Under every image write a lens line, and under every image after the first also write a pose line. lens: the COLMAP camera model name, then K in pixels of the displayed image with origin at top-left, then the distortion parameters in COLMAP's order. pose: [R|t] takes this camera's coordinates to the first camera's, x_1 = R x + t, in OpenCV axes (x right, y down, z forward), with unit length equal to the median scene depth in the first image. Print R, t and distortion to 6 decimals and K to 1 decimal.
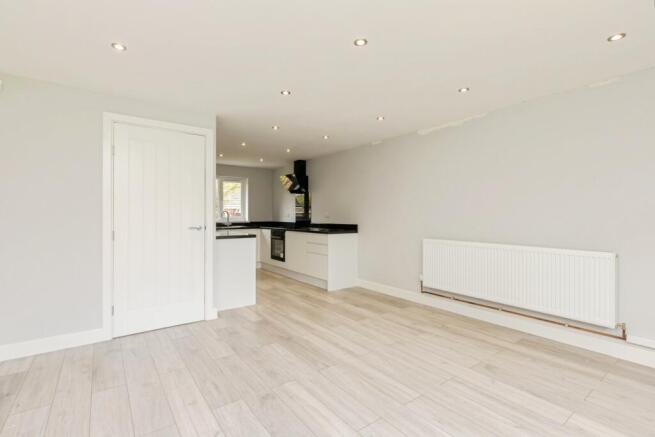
lens RADIAL K [[302.0, 0, 324.9], [0, 302.0, 218.3], [0, 0, 1]] dist [0.002832, -0.002116]
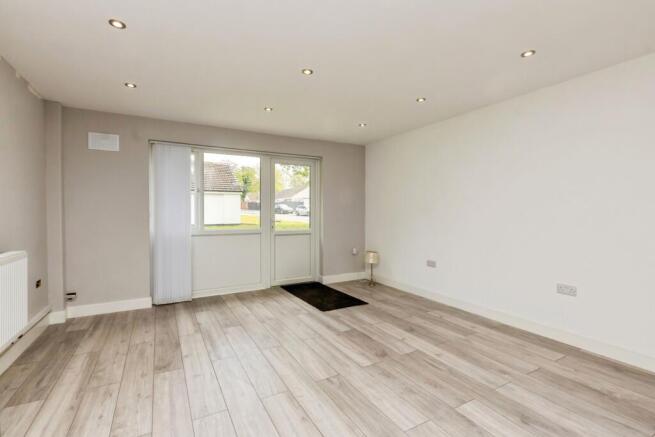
lens RADIAL K [[302.0, 0, 325.7], [0, 302.0, 214.8], [0, 0, 1]] dist [0.002832, -0.002116]
pose [[-0.991833, -0.000480, 0.127540, -0.064974], [0.001445, 0.999886, 0.015002, -0.006712], [-0.127533, 0.015064, -0.991720, 1.240986]]
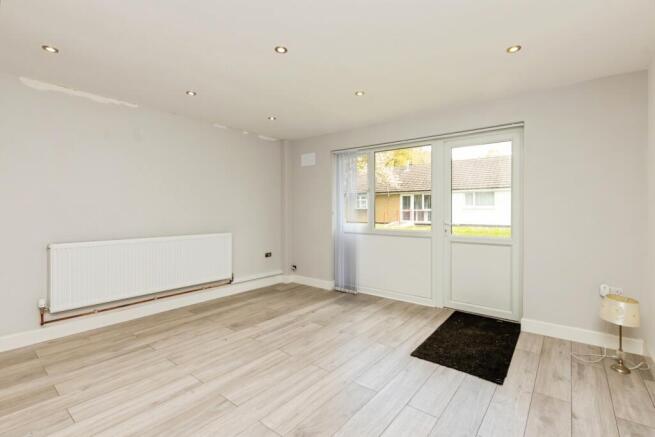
lens RADIAL K [[302.0, 0, 326.1], [0, 302.0, 213.3], [0, 0, 1]] dist [0.002832, -0.002116]
pose [[-0.251823, -0.012329, 0.967695, -0.544318], [0.005499, 0.999884, 0.014170, -0.009880], [-0.967758, 0.008890, -0.251726, 0.620767]]
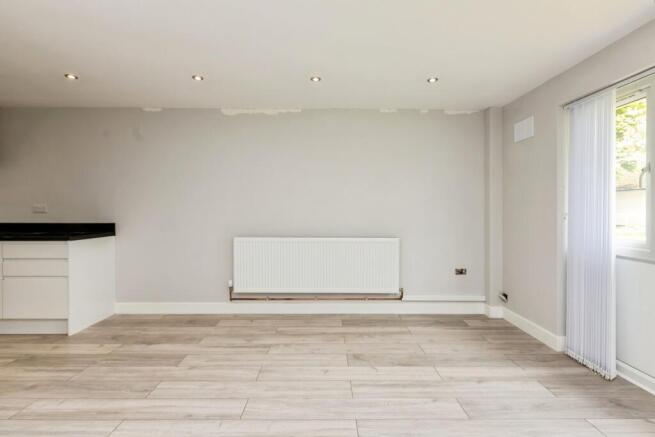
lens RADIAL K [[302.0, 0, 328.0], [0, 302.0, 214.0], [0, 0, 1]] dist [0.002832, -0.002116]
pose [[0.588241, -0.010295, 0.808620, -0.229008], [0.005059, 0.999946, 0.009050, -0.005384], [-0.808670, -0.001233, 0.588261, 0.310661]]
